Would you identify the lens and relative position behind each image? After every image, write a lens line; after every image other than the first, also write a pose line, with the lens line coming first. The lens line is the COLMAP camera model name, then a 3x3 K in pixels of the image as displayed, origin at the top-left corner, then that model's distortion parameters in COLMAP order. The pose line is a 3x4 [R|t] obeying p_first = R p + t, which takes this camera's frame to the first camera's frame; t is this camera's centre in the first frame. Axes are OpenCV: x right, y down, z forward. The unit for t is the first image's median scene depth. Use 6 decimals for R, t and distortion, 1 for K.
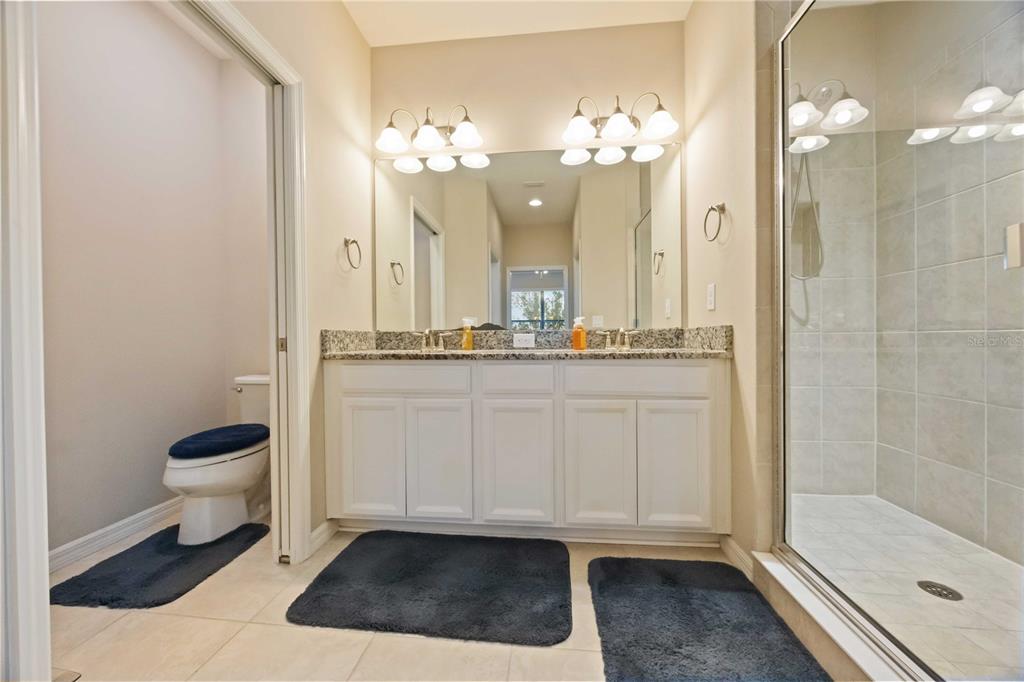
lens RADIAL K [[391.1, 0, 505.6], [0, 391.1, 338.0], [0, 0, 1]] dist [-0.001621, 0.000140]
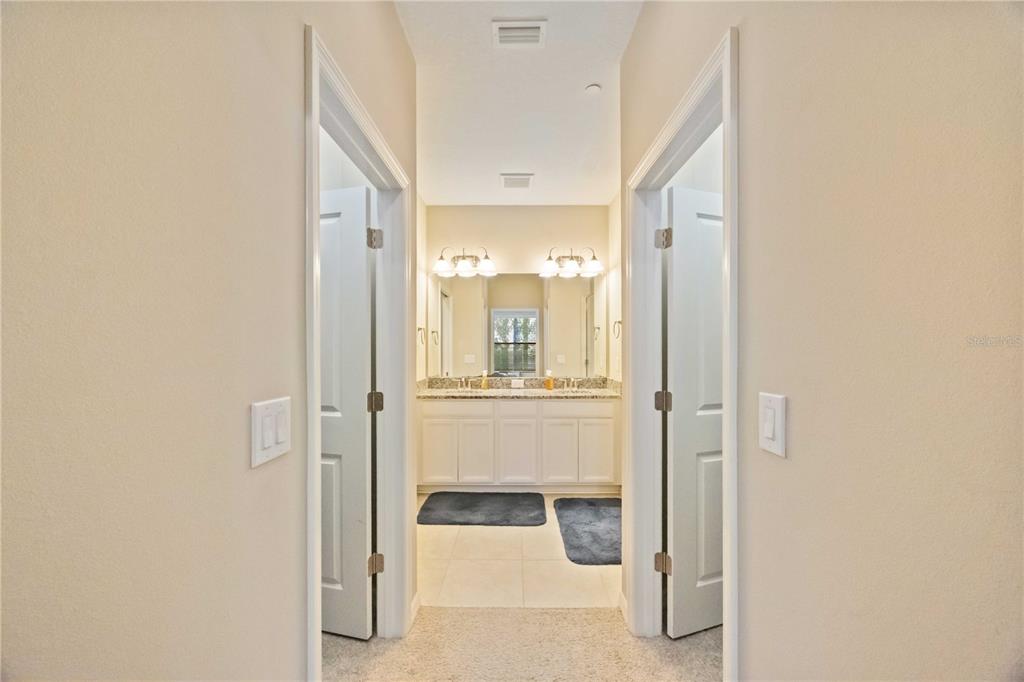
lens RADIAL K [[391.1, 0, 512.1], [0, 391.1, 346.7], [0, 0, 1]] dist [-0.001621, 0.000140]
pose [[0.994746, 0.007885, 0.102072, -0.195477], [-0.007726, 0.999968, -0.001961, -0.193123], [-0.102085, 0.001162, 0.994775, -0.898845]]
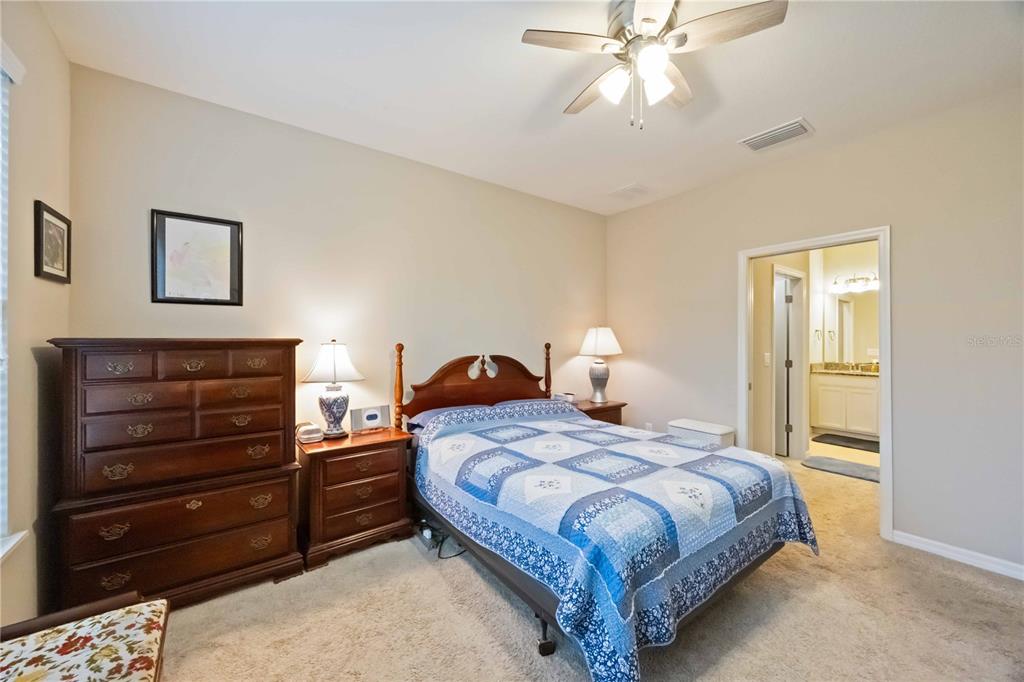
lens RADIAL K [[391.1, 0, 510.9], [0, 391.1, 339.5], [0, 0, 1]] dist [-0.001621, 0.000140]
pose [[0.679379, 0.010741, -0.733709, 0.178825], [-0.011258, 0.999928, 0.004213, -0.197691], [0.733701, 0.005398, 0.679451, -2.840175]]
